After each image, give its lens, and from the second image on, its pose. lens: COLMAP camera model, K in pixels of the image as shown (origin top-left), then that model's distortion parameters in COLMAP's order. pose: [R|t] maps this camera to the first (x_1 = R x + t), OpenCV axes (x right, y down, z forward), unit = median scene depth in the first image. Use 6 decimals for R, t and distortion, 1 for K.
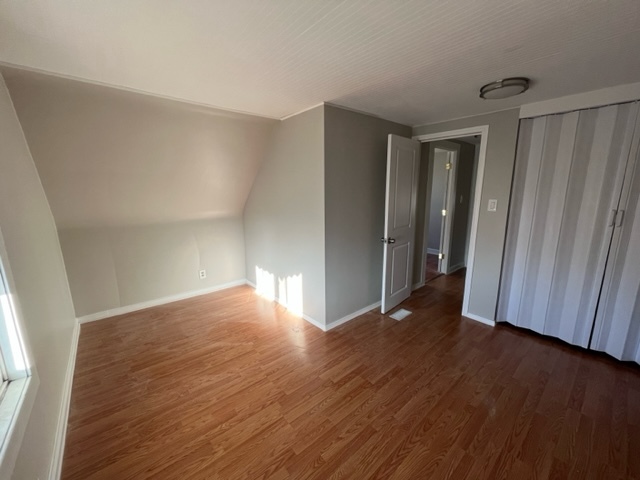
lens RADIAL K [[258.2, 0, 317.6], [0, 258.2, 240.5], [0, 0, 1]] dist [-0.001537, -0.000030]
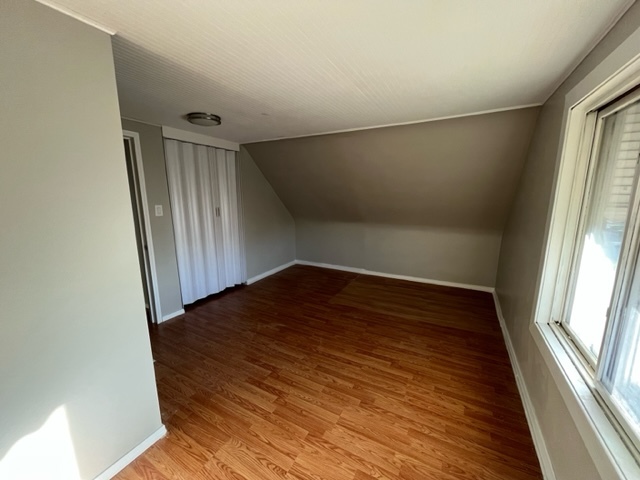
lens RADIAL K [[258.2, 0, 317.6], [0, 258.2, 240.5], [0, 0, 1]] dist [-0.001537, -0.000030]
pose [[-0.357132, -0.157850, 0.920619, -0.731788], [0.185966, 0.953869, 0.235692, -0.186556], [-0.915354, 0.255378, -0.311302, 0.962242]]
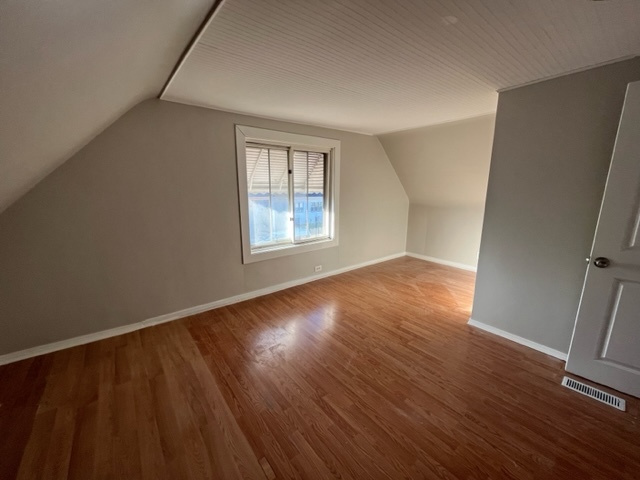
lens RADIAL K [[258.2, 0, 317.6], [0, 258.2, 240.5], [0, 0, 1]] dist [-0.001537, -0.000030]
pose [[-0.034995, 0.209585, -0.977164, 1.220793], [-0.192564, 0.958027, 0.212377, -0.069196], [0.980660, 0.195599, 0.006832, 0.463914]]
